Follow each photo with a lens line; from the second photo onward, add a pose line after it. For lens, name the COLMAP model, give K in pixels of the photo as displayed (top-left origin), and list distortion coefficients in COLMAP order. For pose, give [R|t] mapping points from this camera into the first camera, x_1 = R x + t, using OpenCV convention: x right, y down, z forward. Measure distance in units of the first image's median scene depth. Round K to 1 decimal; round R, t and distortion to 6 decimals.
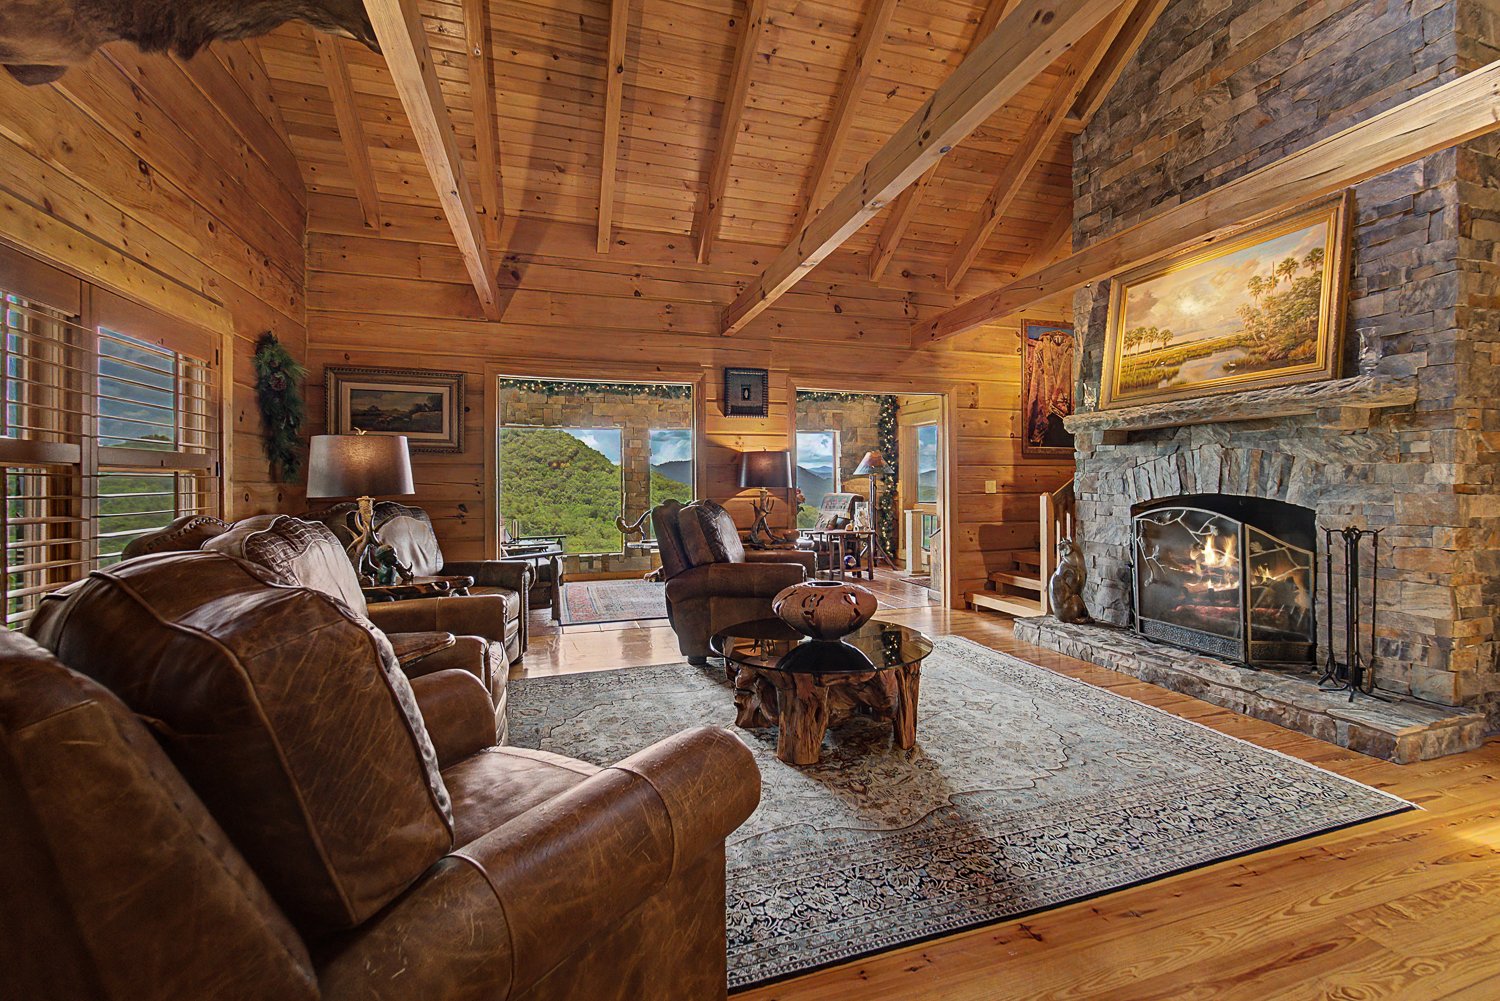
lens RADIAL K [[620.0, 0, 751.6], [0, 620.0, 489.6], [0, 0, 1]] dist [0.004357, -0.000315]
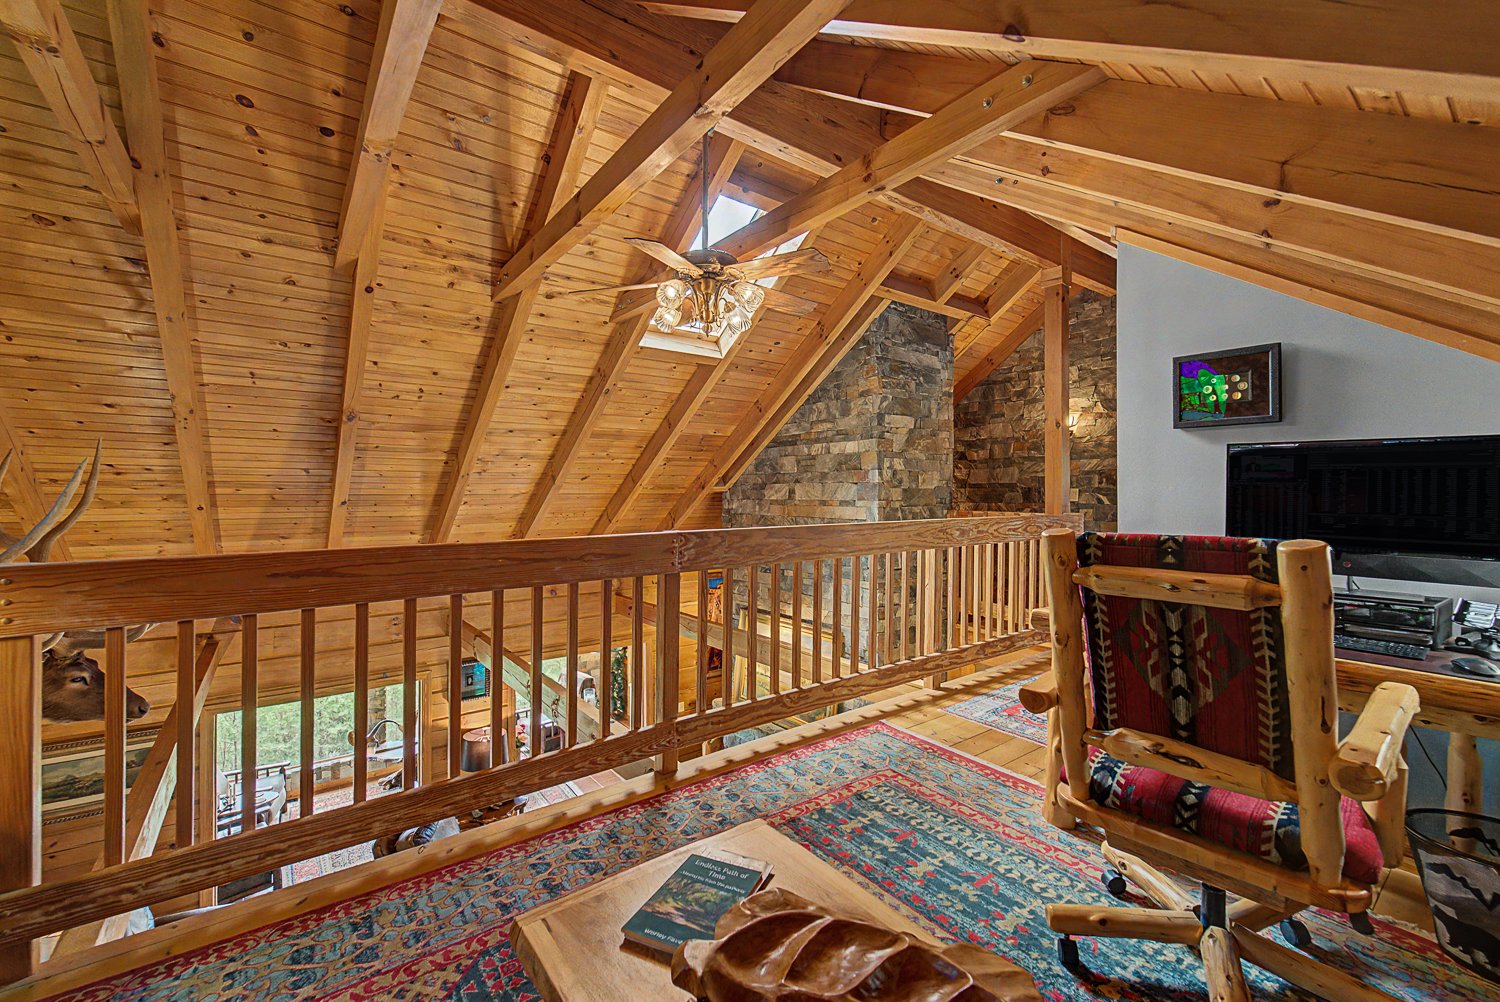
lens RADIAL K [[617.0, 0, 745.8], [0, 617.0, 495.8], [0, 0, 1]] dist [-0.000414, 0.000028]
pose [[0.942460, 0.005644, 0.334272, 0.117105], [-0.004508, 0.999981, -0.004176, -0.629978], [-0.334289, 0.002429, 0.942468, -0.373099]]
